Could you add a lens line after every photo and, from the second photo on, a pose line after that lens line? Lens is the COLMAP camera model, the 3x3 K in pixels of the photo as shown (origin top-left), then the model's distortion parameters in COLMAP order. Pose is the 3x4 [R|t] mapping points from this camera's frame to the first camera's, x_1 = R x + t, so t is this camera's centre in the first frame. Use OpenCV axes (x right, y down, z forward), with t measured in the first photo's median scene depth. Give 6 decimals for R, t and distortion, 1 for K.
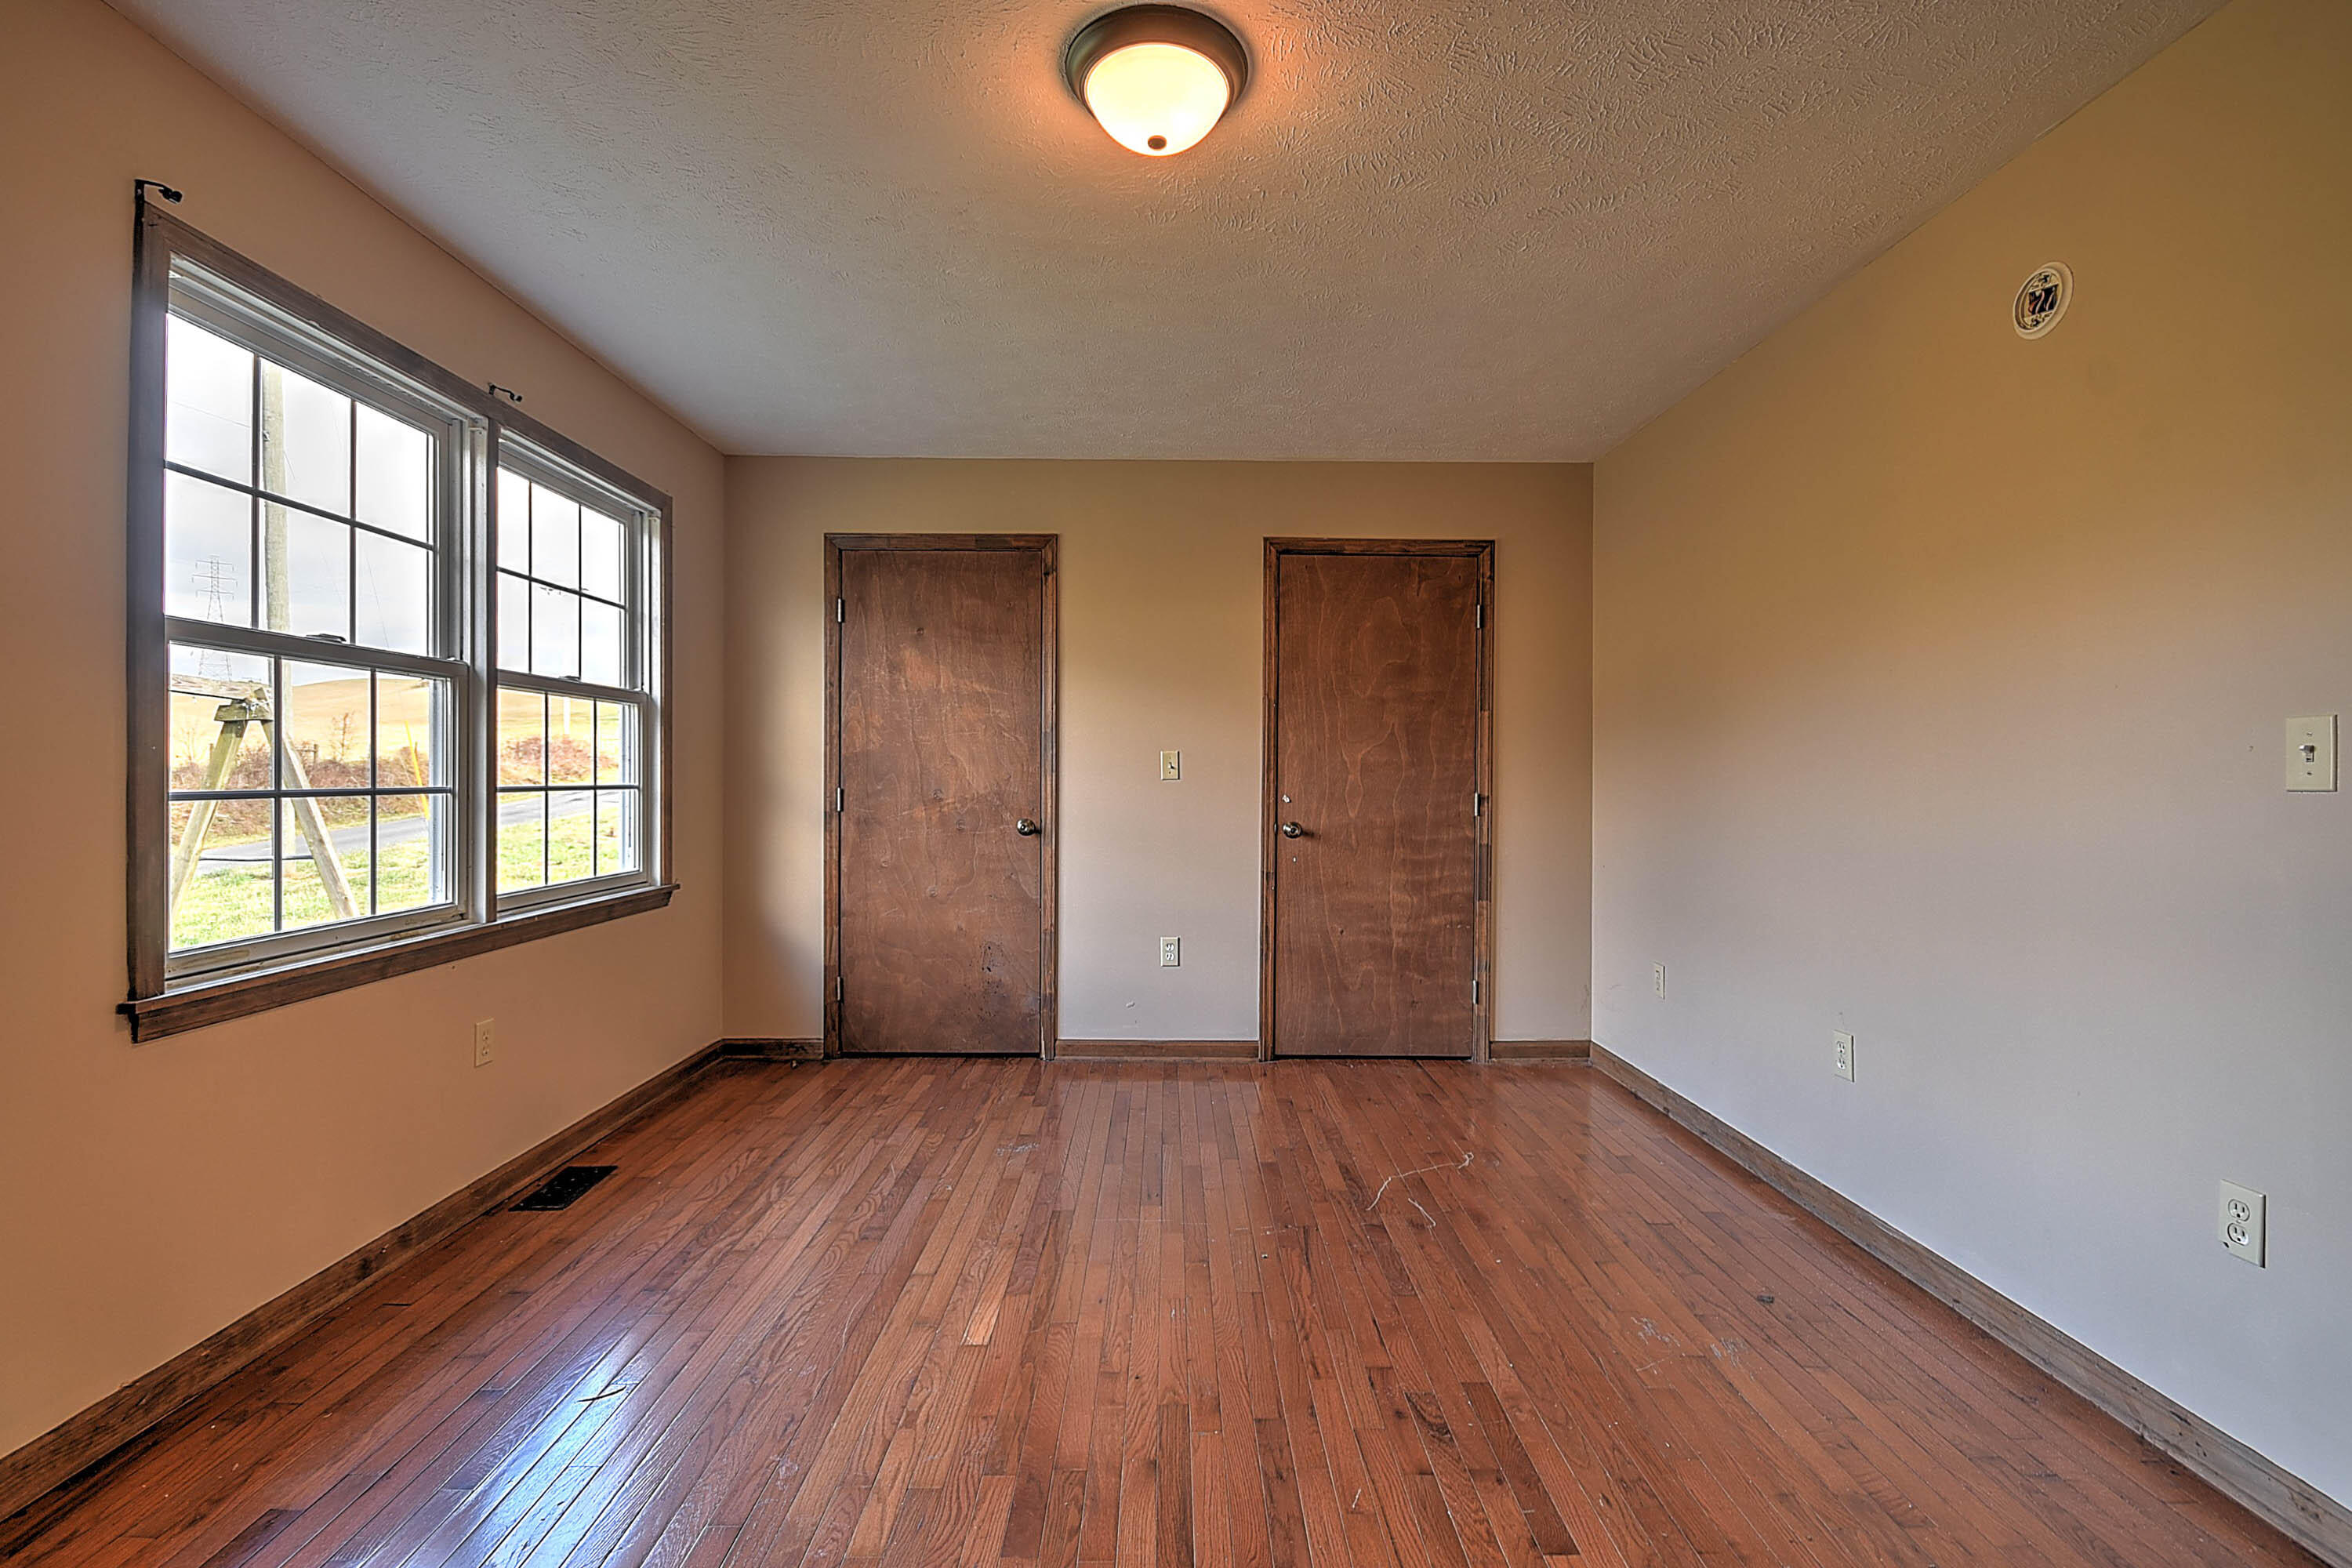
lens RADIAL K [[1007.4, 0, 1161.2], [0, 1007.4, 783.6], [0, 0, 1]] dist [0.002805, -0.004540]
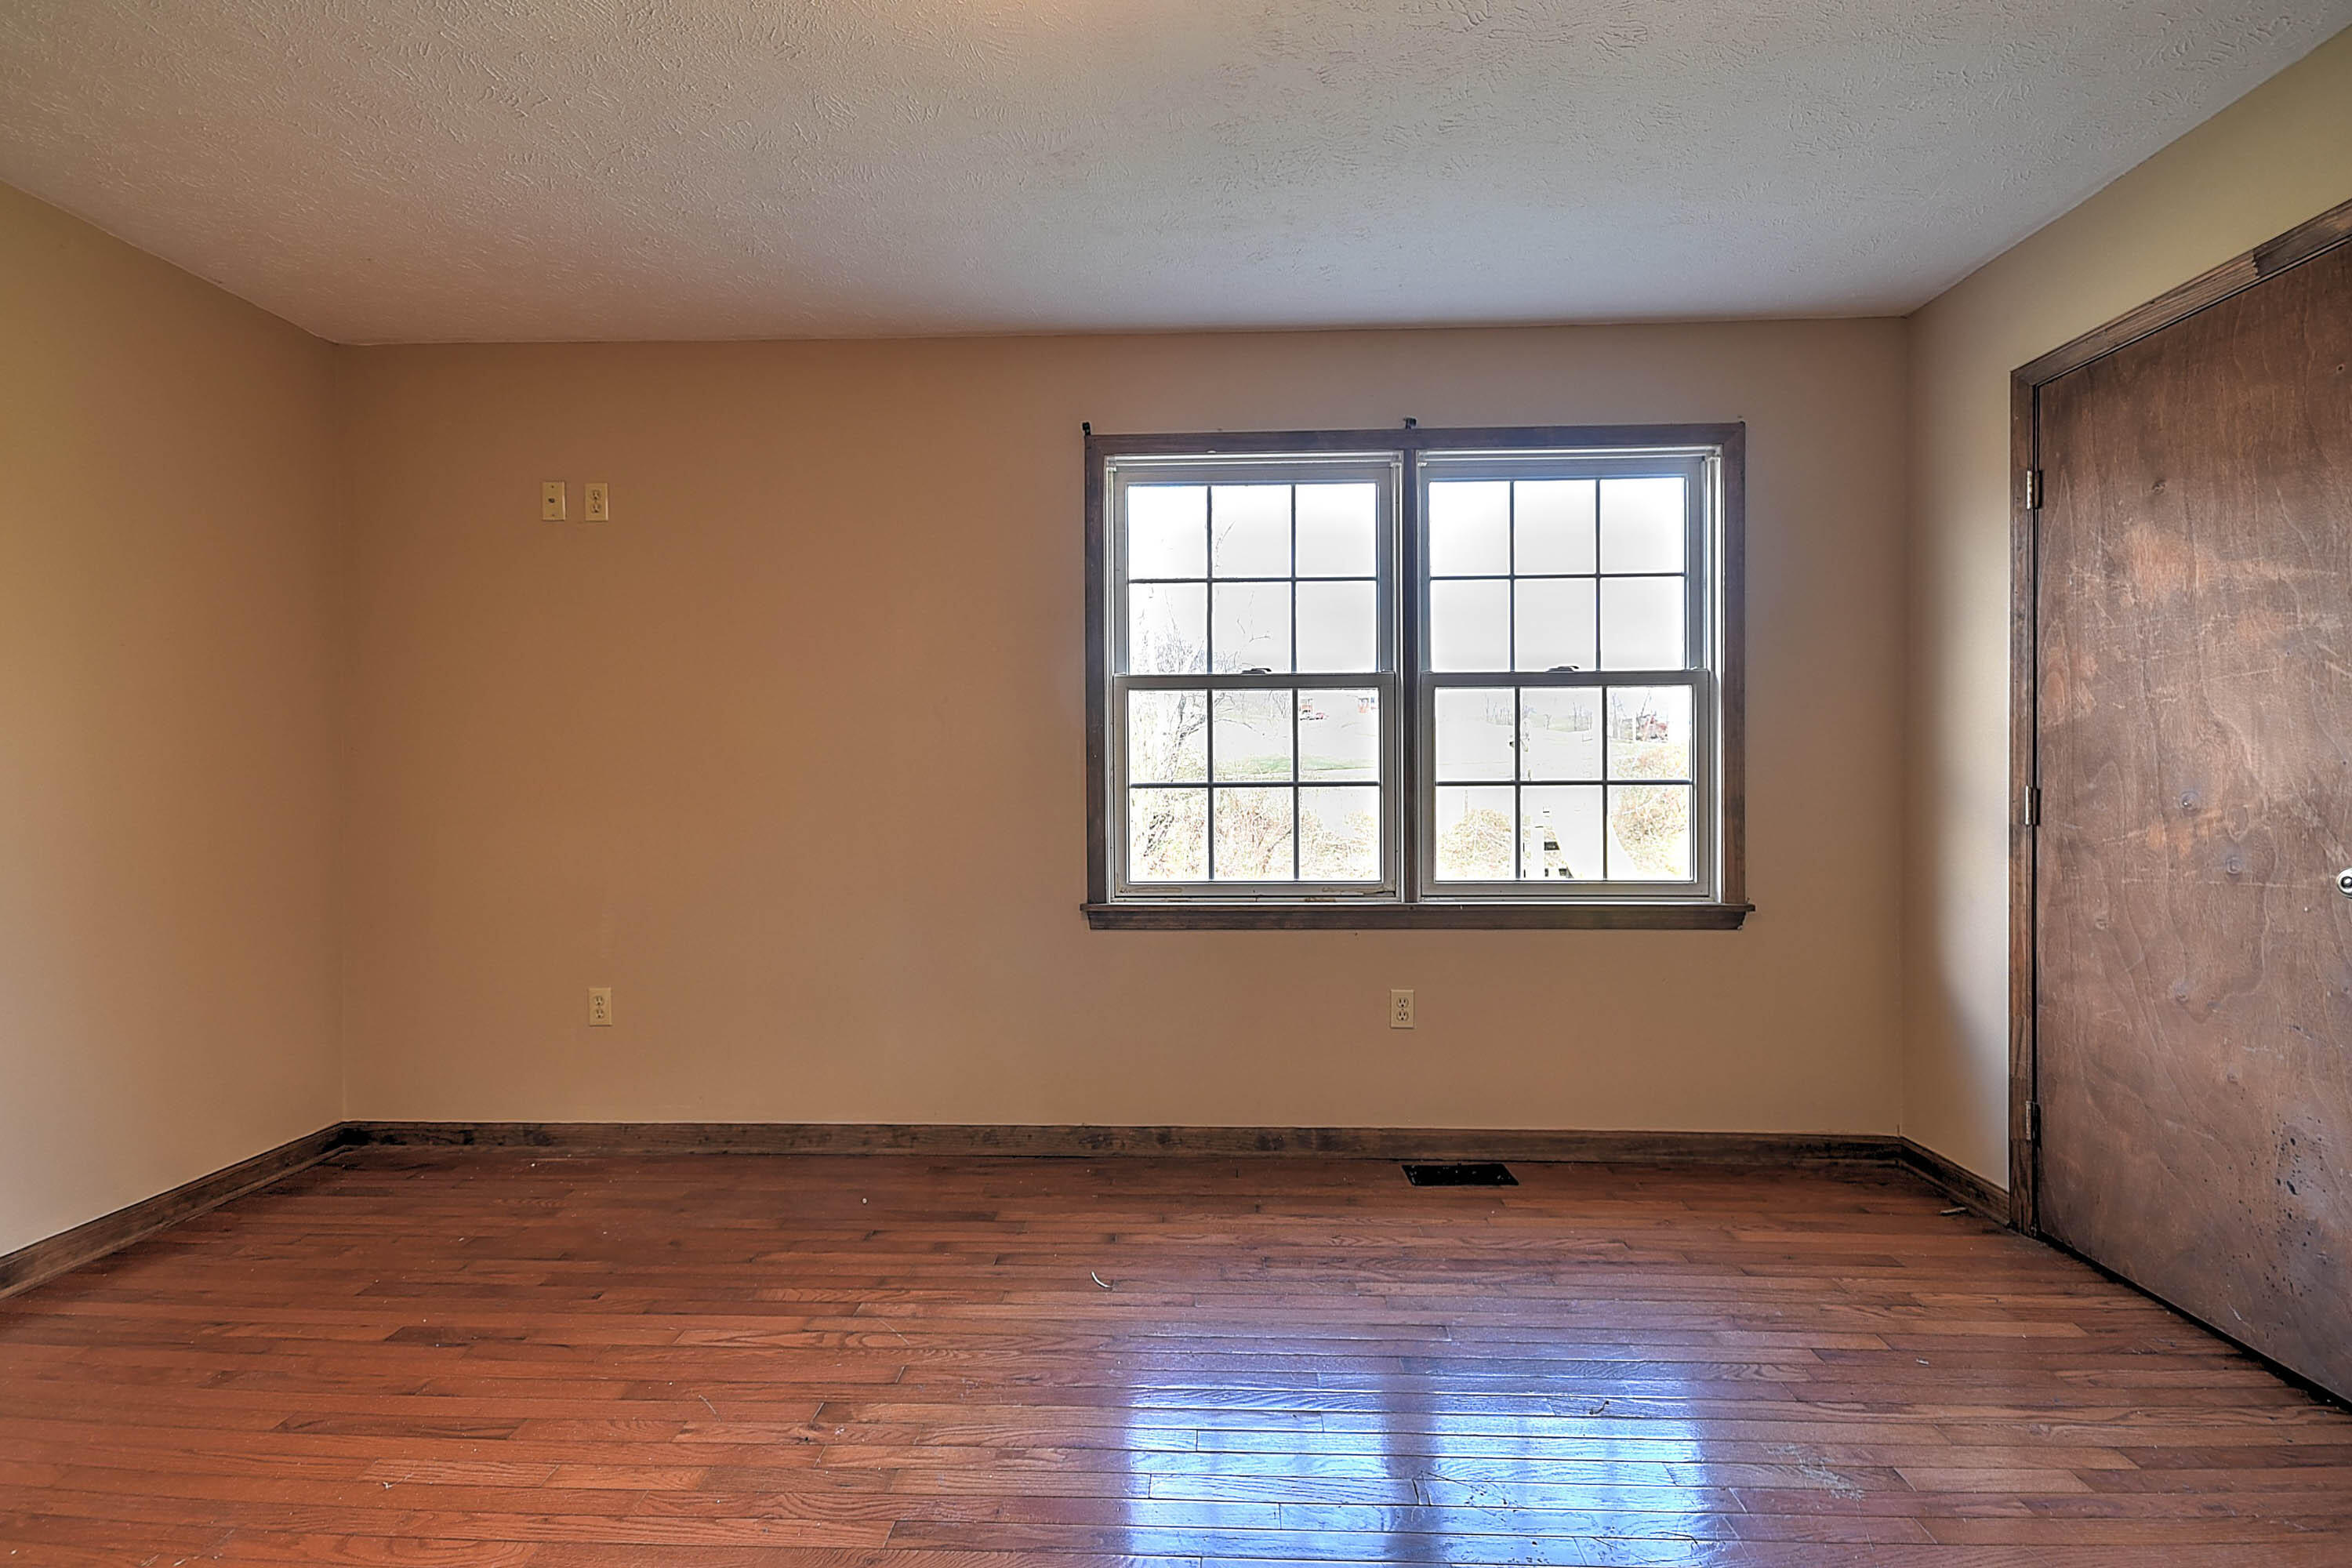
lens RADIAL K [[1007.4, 0, 1179.7], [0, 1007.4, 780.5], [0, 0, 1]] dist [0.002805, -0.004540]
pose [[-0.034753, 0.003744, -0.999389, 0.353786], [-0.000994, 0.999992, 0.003781, -0.001165], [0.999395, 0.001125, -0.034749, 0.611654]]
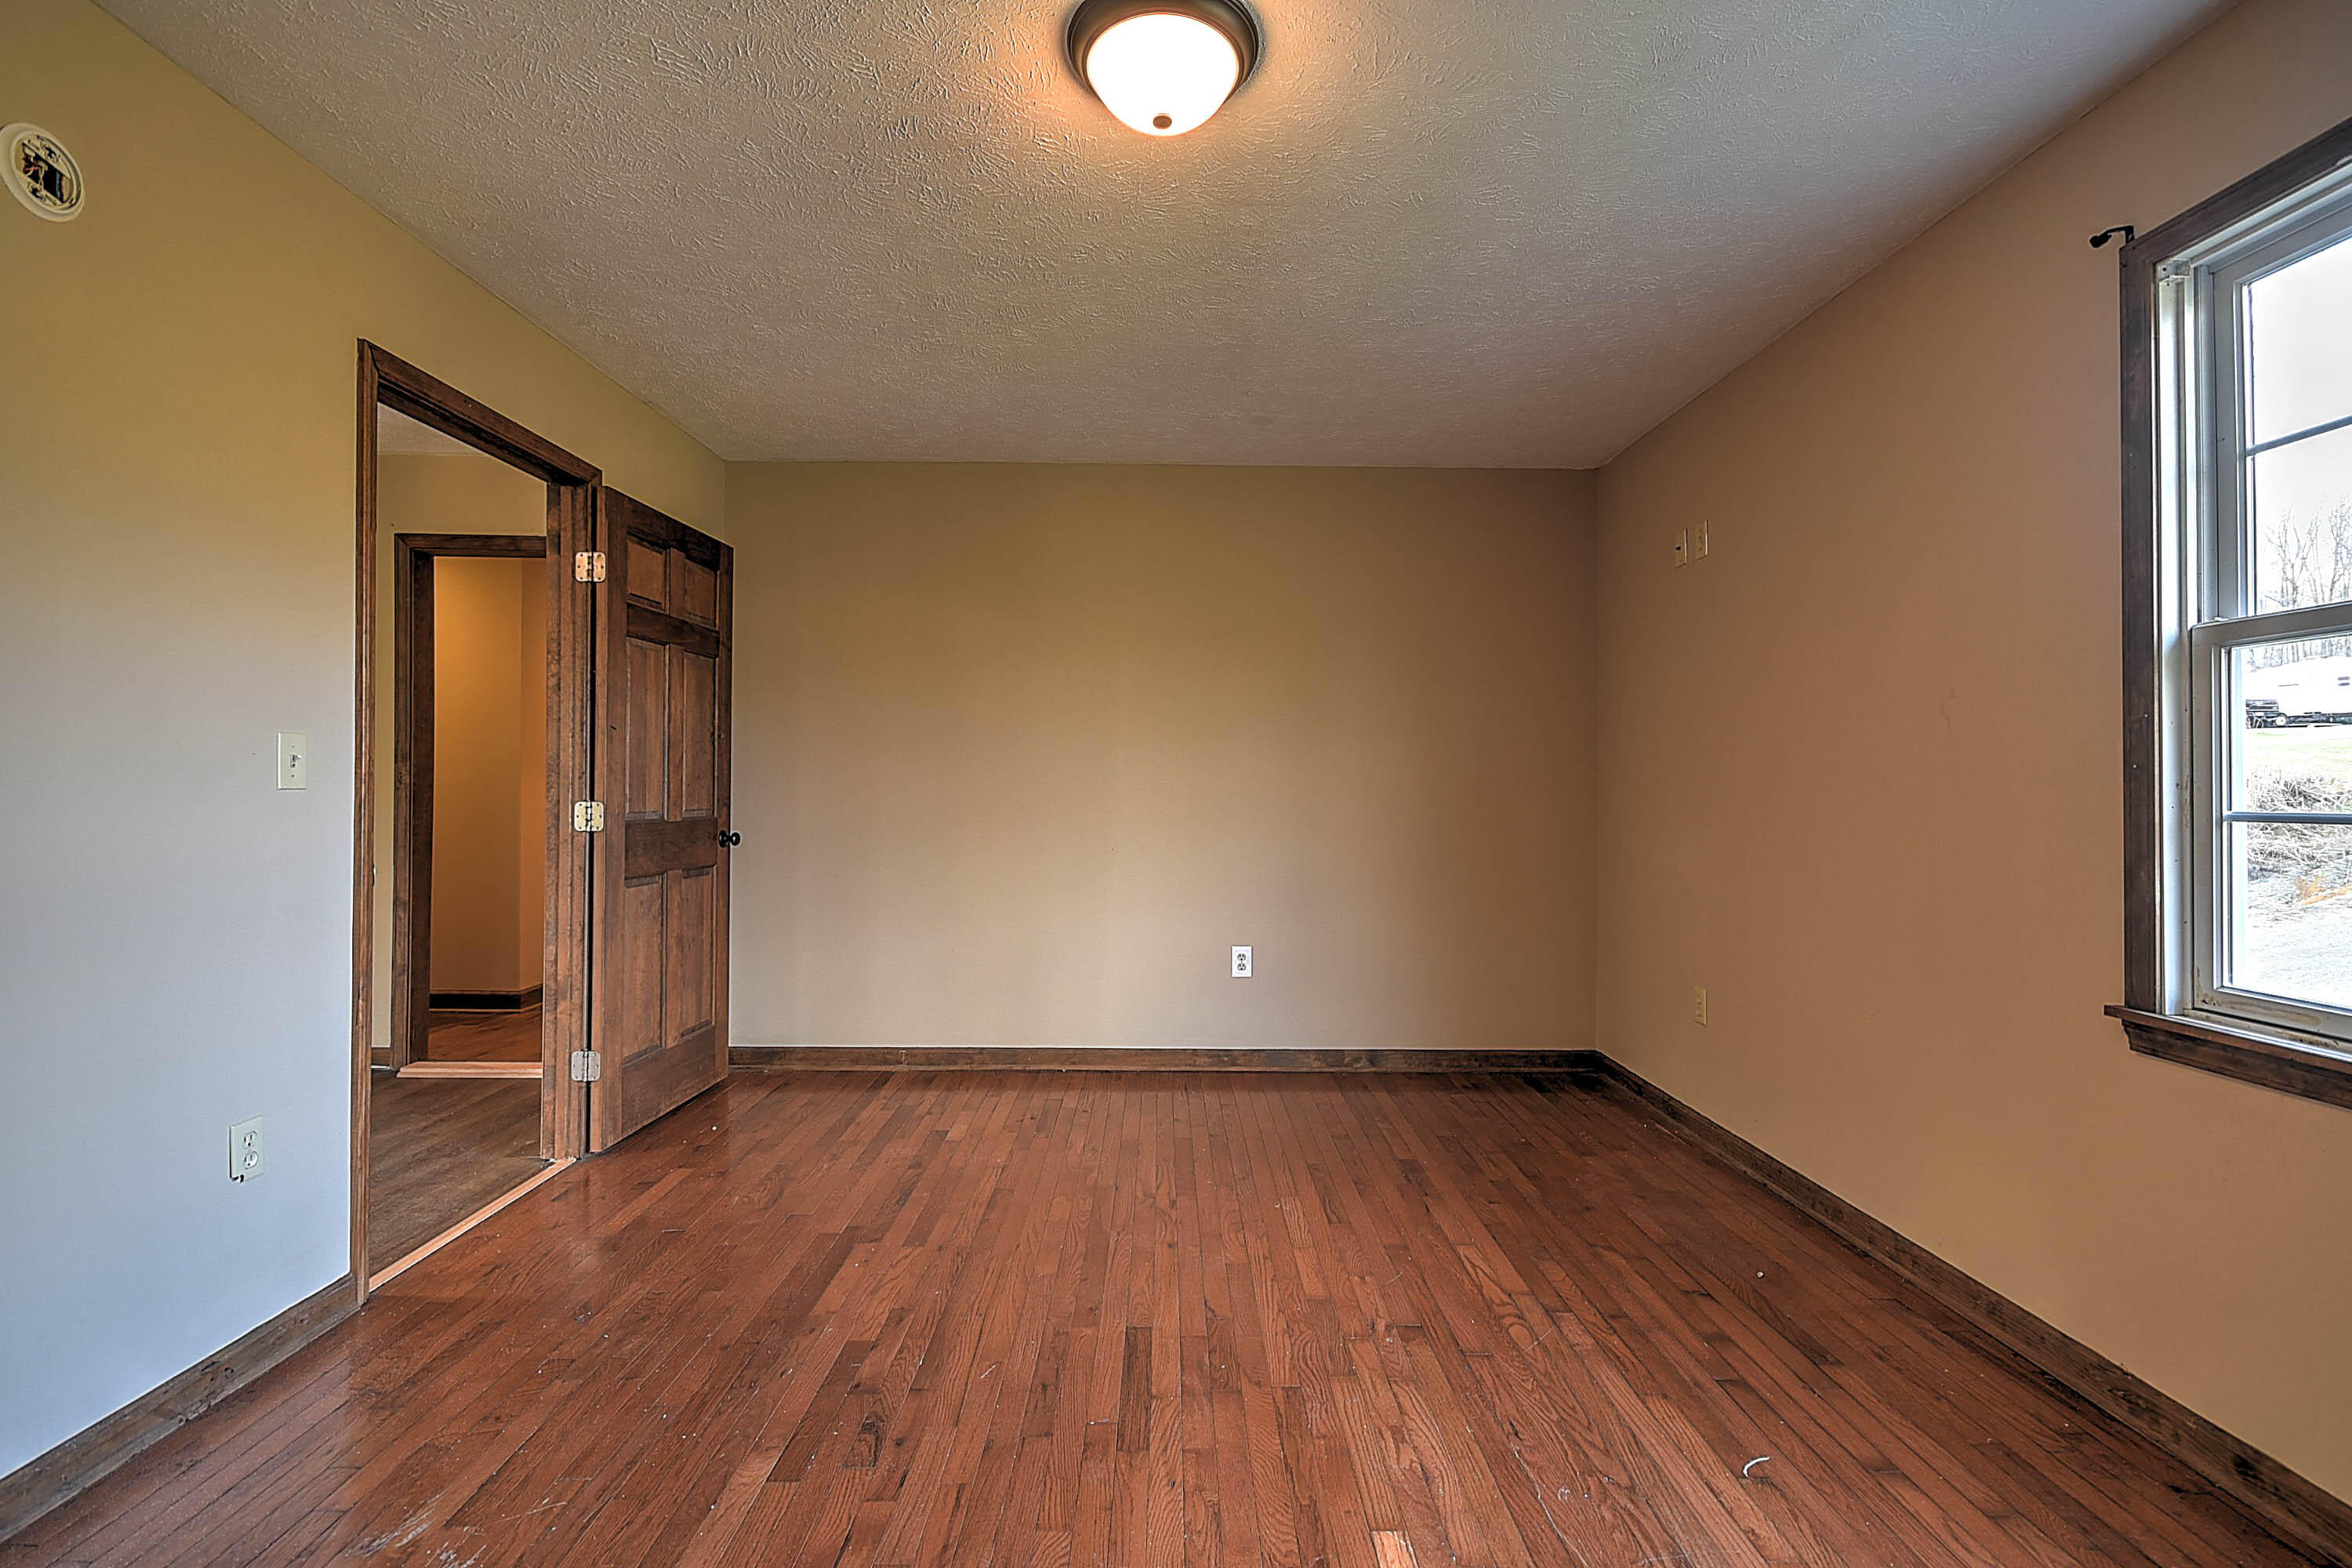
lens RADIAL K [[1007.4, 0, 1177.9], [0, 1007.4, 774.7], [0, 0, 1]] dist [0.002805, -0.004540]
pose [[-0.999805, -0.009487, -0.017324, -0.004329], [-0.009341, 0.999920, -0.008499, -0.004819], [0.017403, -0.008335, -0.999814, 1.028165]]
